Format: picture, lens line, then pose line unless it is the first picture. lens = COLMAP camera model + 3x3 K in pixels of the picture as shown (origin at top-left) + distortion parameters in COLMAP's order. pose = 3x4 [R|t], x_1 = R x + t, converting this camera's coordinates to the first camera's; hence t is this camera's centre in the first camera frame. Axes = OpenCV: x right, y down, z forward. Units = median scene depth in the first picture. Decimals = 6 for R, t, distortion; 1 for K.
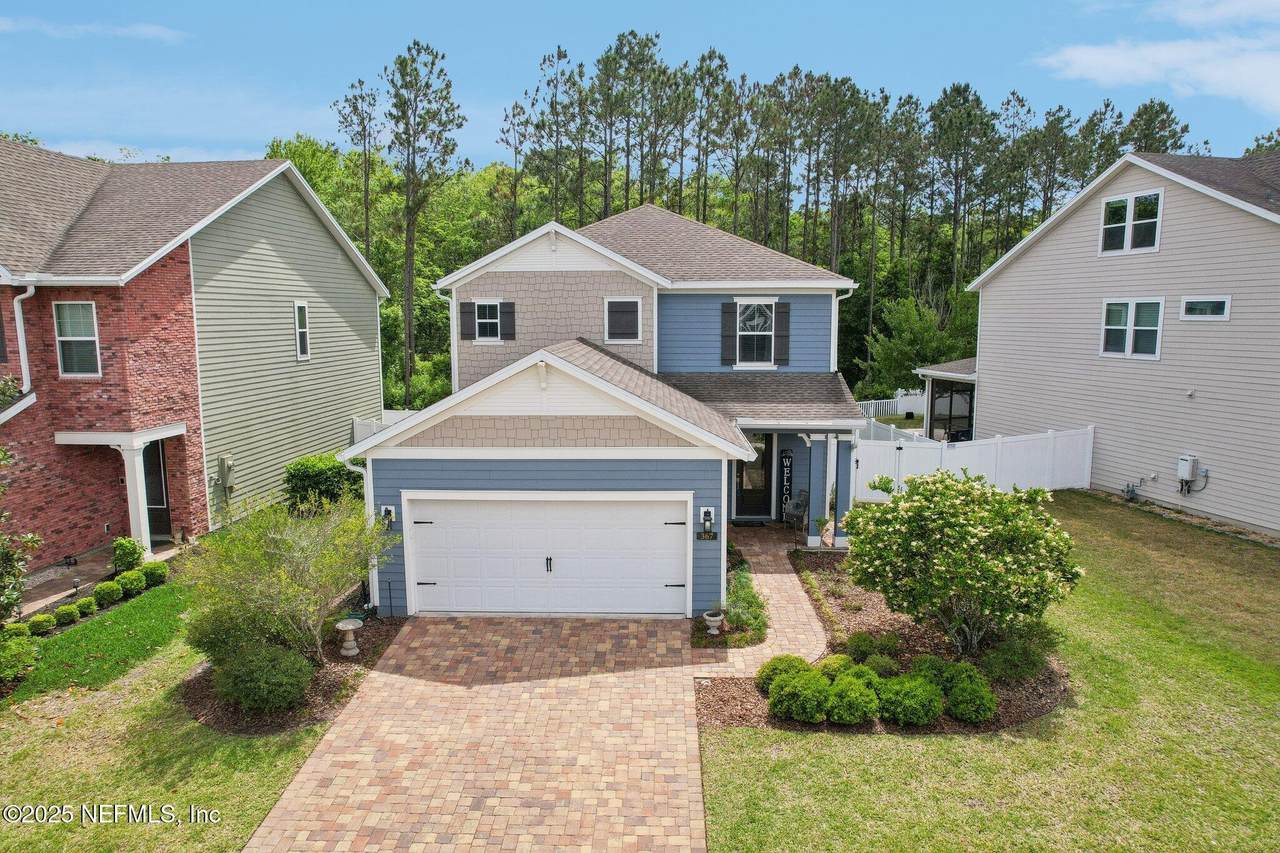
lens RADIAL K [[822.8, 0, 635.4], [0, 822.8, 424.3], [0, 0, 1]] dist [-0.074311, 0.071358]
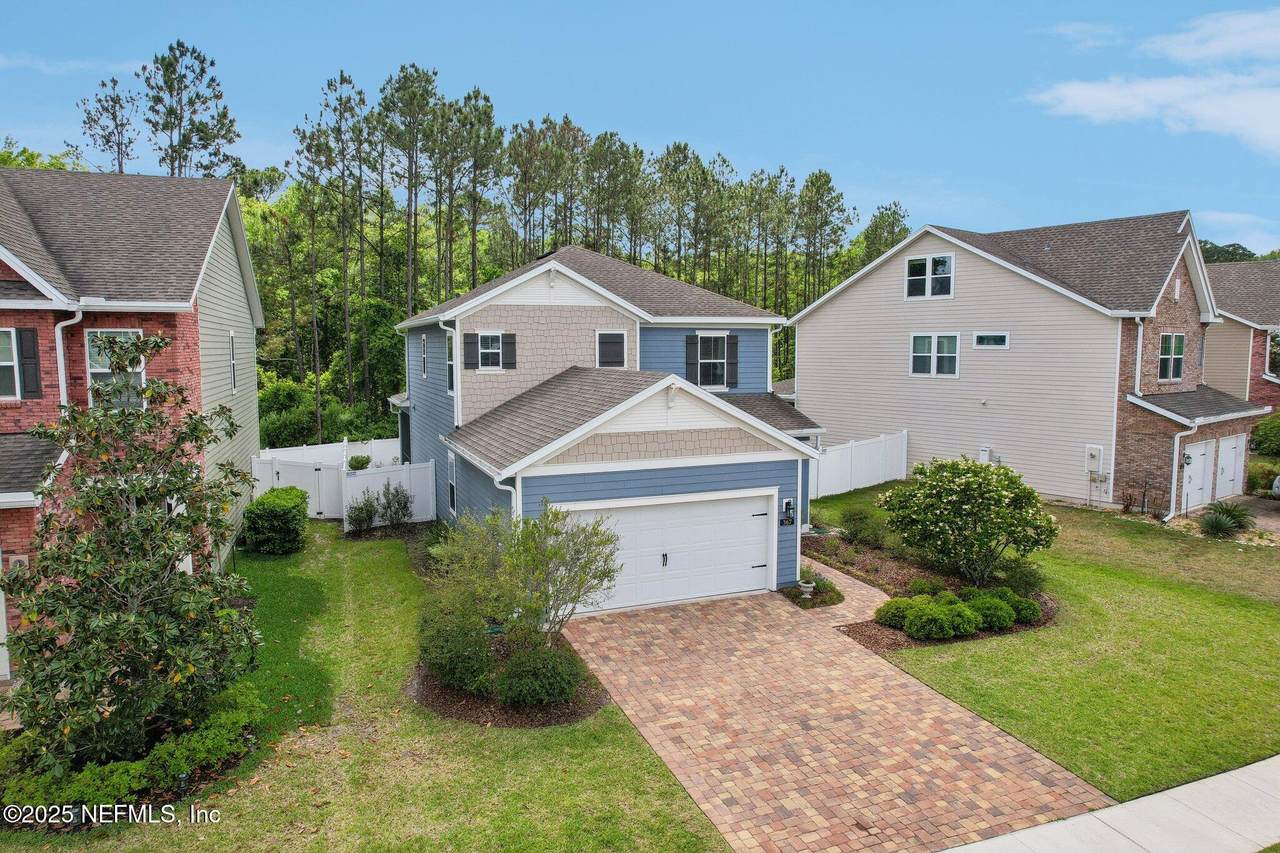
lens RADIAL K [[830.4, 0, 640.0], [0, 830.4, 426.5], [0, 0, 1]] dist [-0.057984, 0.047805]
pose [[0.912436, -0.039047, 0.407353, -0.443687], [0.054158, 0.998203, -0.025627, 0.008413], [-0.405621, 0.045444, 0.912911, -0.044635]]
